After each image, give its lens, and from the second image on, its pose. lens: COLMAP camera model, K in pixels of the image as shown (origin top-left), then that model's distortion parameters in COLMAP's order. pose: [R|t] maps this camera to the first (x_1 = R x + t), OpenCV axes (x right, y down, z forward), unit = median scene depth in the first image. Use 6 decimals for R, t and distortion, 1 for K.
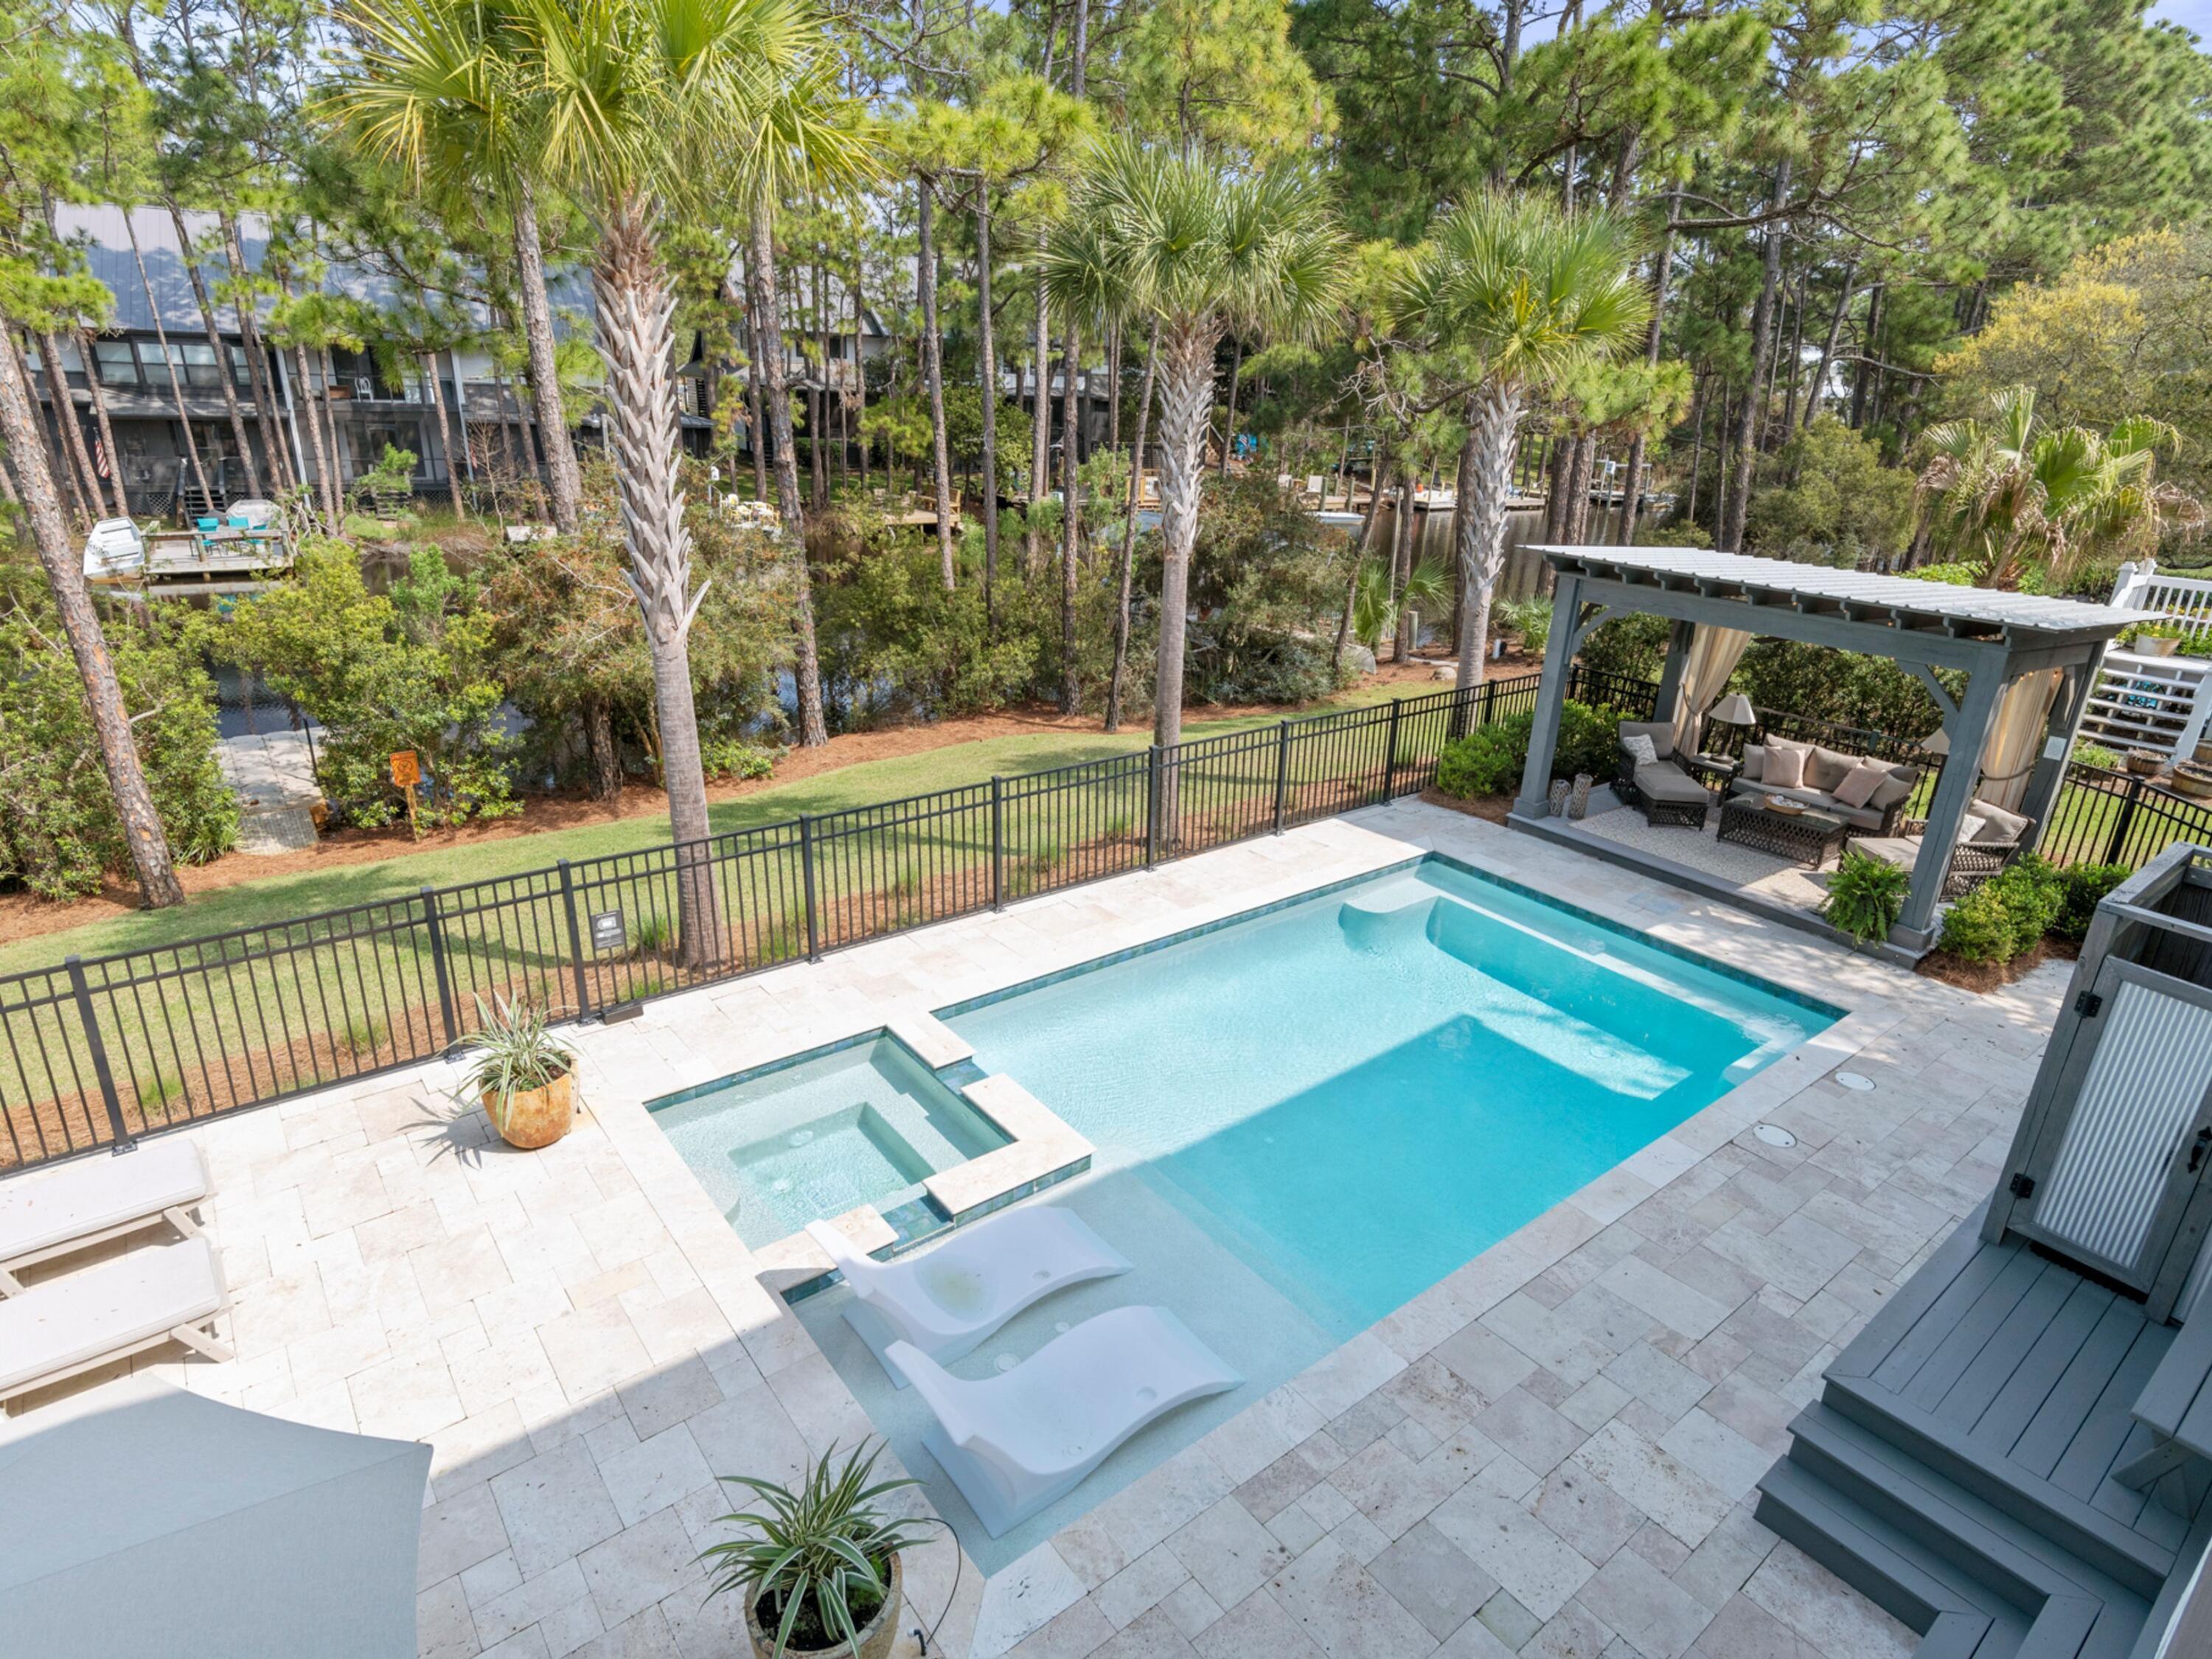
lens RADIAL K [[1224.7, 0, 1099.6], [0, 1224.7, 828.3], [0, 0, 1]] dist [0.000334, 0.000258]
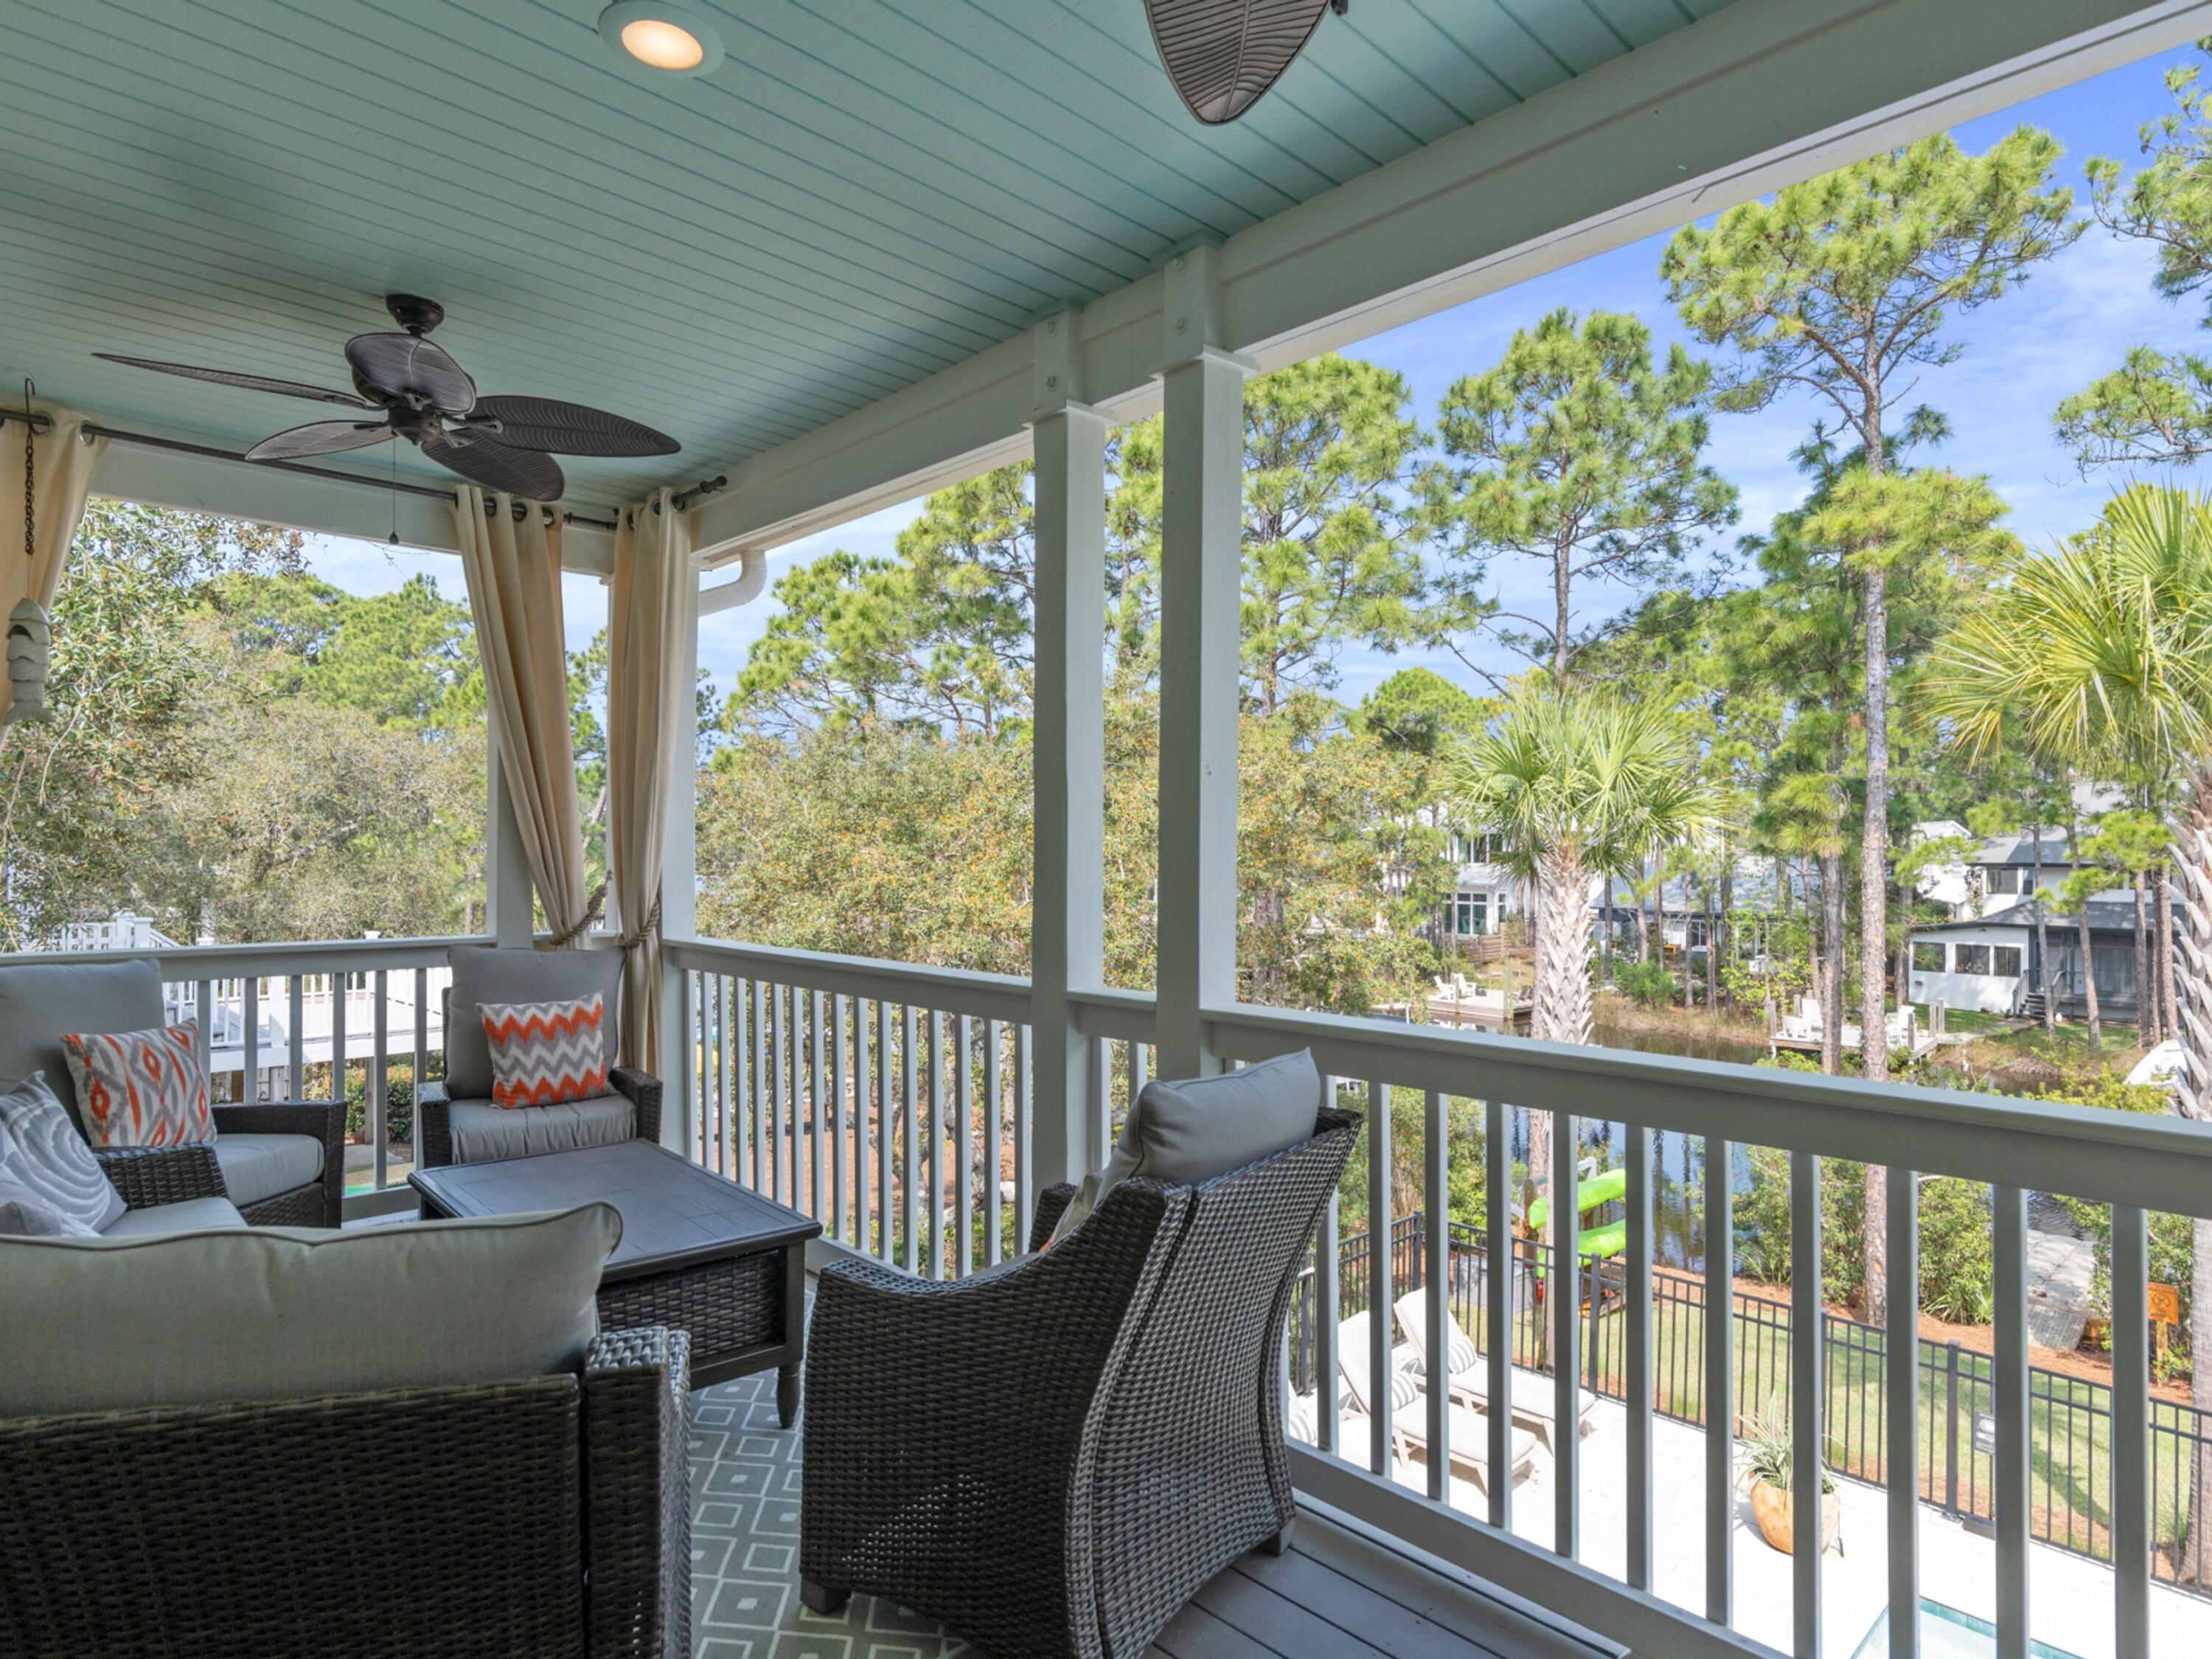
lens RADIAL K [[1224.7, 0, 1099.6], [0, 1224.7, 828.3], [0, 0, 1]] dist [0.000334, 0.000258]
pose [[0.096621, -0.053697, -0.993872, 0.416633], [-0.355646, 0.930760, -0.084862, -0.025165], [0.929613, 0.361666, 0.070833, 0.068088]]
